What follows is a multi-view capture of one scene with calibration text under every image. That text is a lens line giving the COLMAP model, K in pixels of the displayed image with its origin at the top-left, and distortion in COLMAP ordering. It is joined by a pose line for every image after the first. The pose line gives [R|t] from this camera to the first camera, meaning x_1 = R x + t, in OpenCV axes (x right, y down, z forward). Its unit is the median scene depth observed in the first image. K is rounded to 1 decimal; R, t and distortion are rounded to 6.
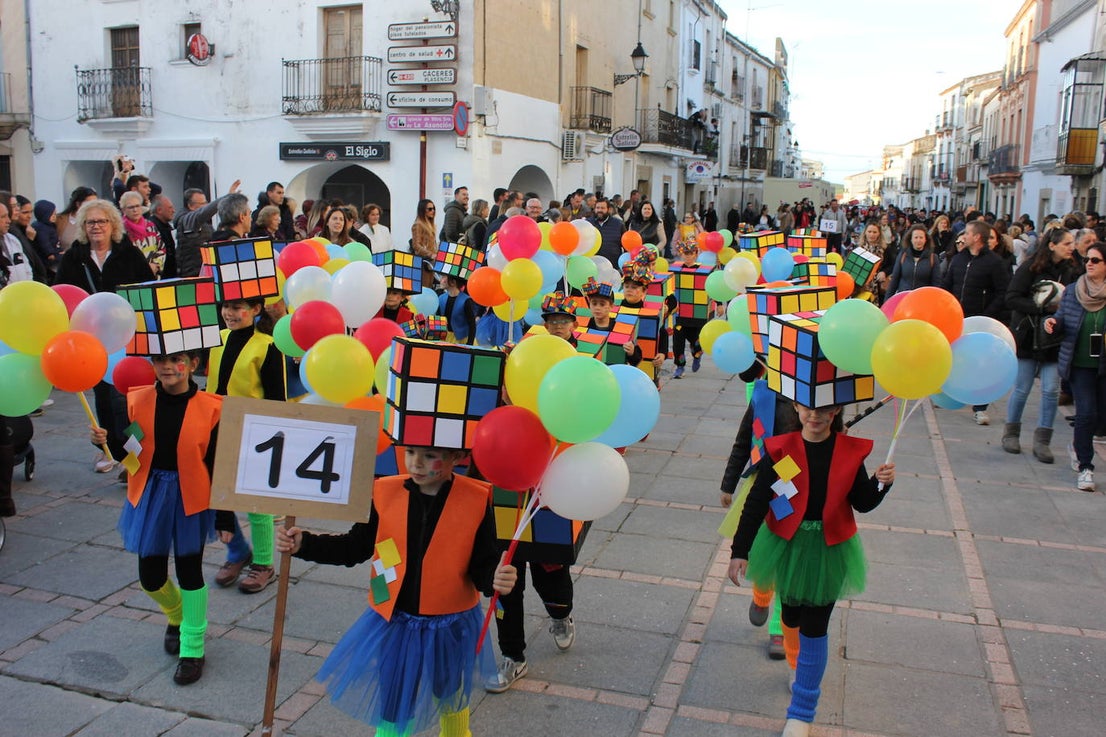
lens RADIAL K [[1043.6, 0, 553.0], [0, 1043.6, 368.5], [0, 0, 1]] dist [-0.152982, 0.154226]
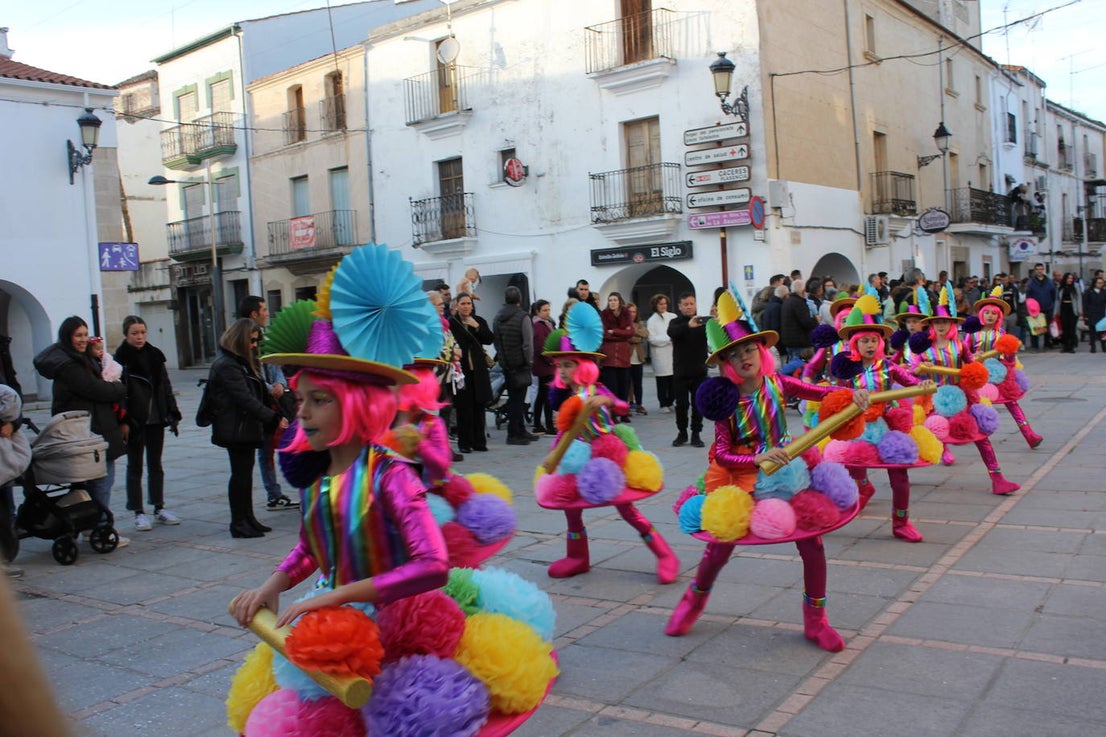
lens RADIAL K [[1079.0, 0, 553.0], [0, 1079.0, 368.5], [0, 0, 1]] dist [-0.145706, 0.159130]
pose [[0.951811, -0.058399, -0.301073, 0.024466], [0.026130, 0.993575, -0.110118, 0.022657], [0.305569, 0.096945, 0.947222, -0.057337]]
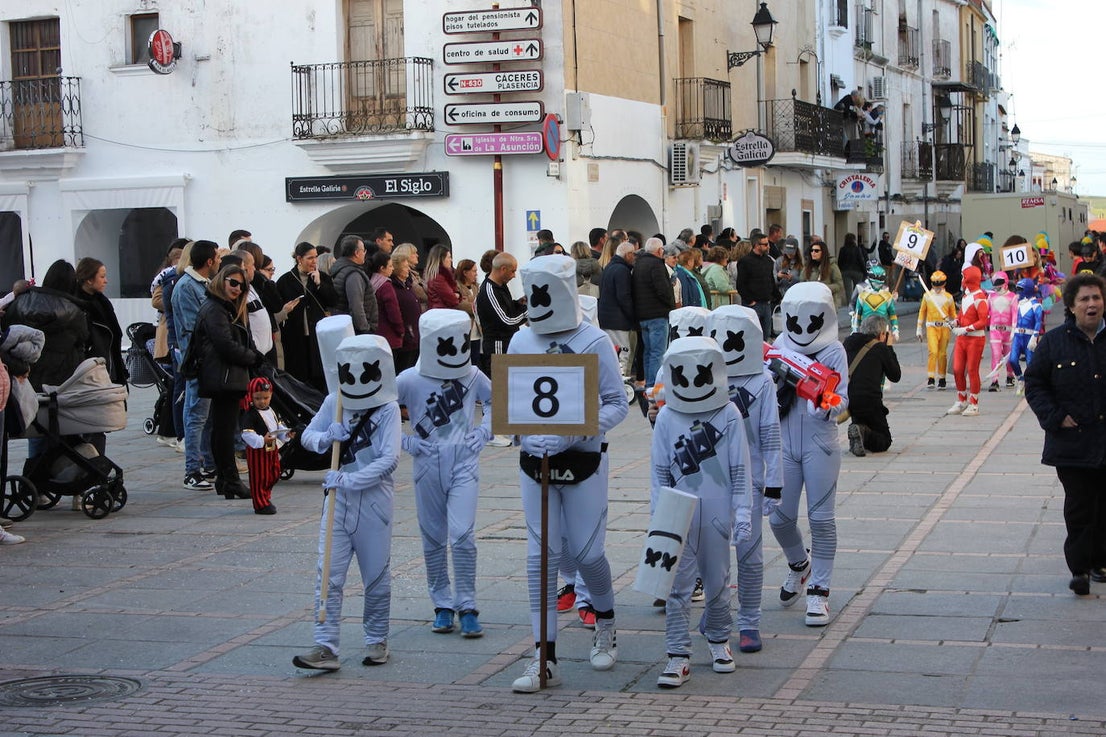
lens RADIAL K [[2090.3, 0, 553.0], [0, 2090.3, 368.5], [0, 0, 1]] dist [0.007358, 0.110847]
pose [[0.998827, -0.048330, 0.003046, -0.079826], [0.048375, 0.992914, -0.108542, 0.069168], [0.002221, 0.108562, 0.994087, -0.379310]]
